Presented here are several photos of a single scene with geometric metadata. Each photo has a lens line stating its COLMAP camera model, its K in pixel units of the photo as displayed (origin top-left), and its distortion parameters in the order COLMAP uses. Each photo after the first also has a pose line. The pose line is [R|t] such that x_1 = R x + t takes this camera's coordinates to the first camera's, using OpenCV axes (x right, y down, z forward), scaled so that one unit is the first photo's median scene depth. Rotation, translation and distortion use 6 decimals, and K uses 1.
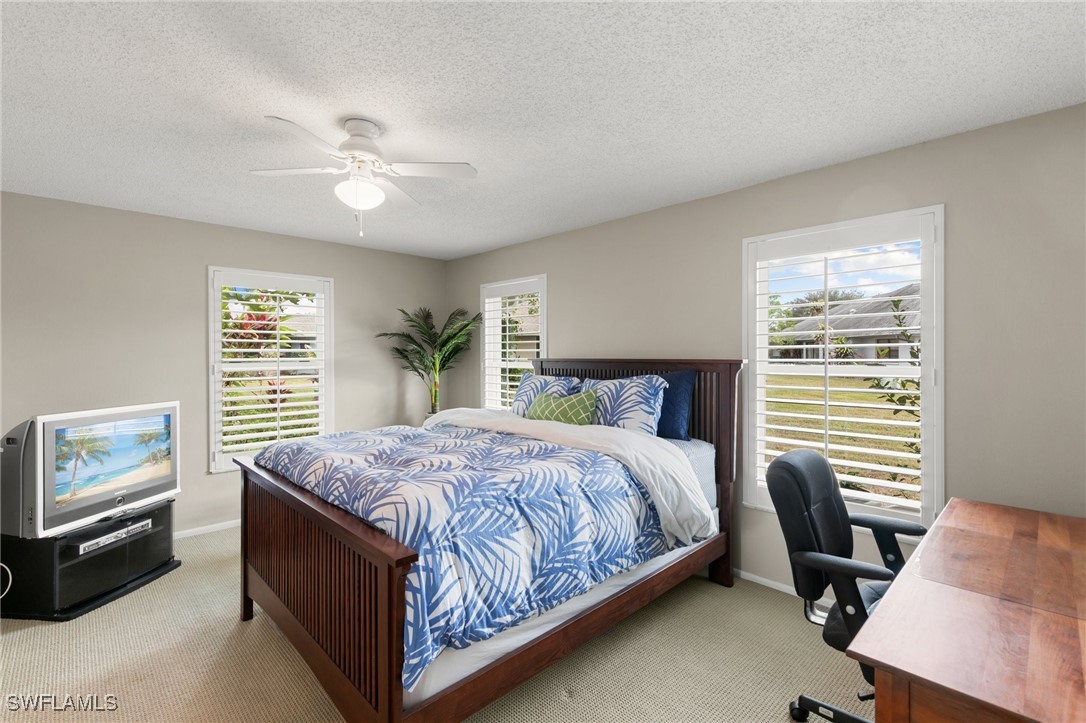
lens RADIAL K [[485.9, 0, 544.0], [0, 485.9, 359.4], [0, 0, 1]] dist [0.006760, -0.001551]
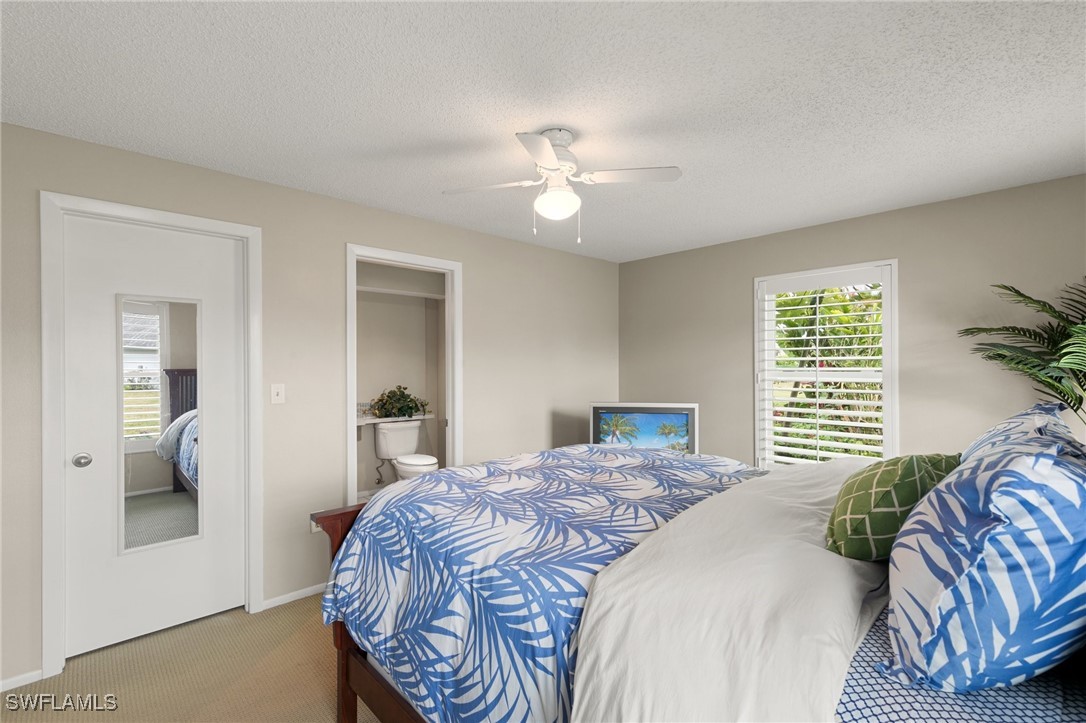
lens RADIAL K [[485.9, 0, 546.1], [0, 485.9, 366.1], [0, 0, 1]] dist [0.006760, -0.001551]
pose [[-0.021304, -0.001840, -0.999771, 0.672160], [0.000718, 0.999998, -0.001856, -0.006868], [0.999773, -0.000757, -0.021303, 1.060943]]
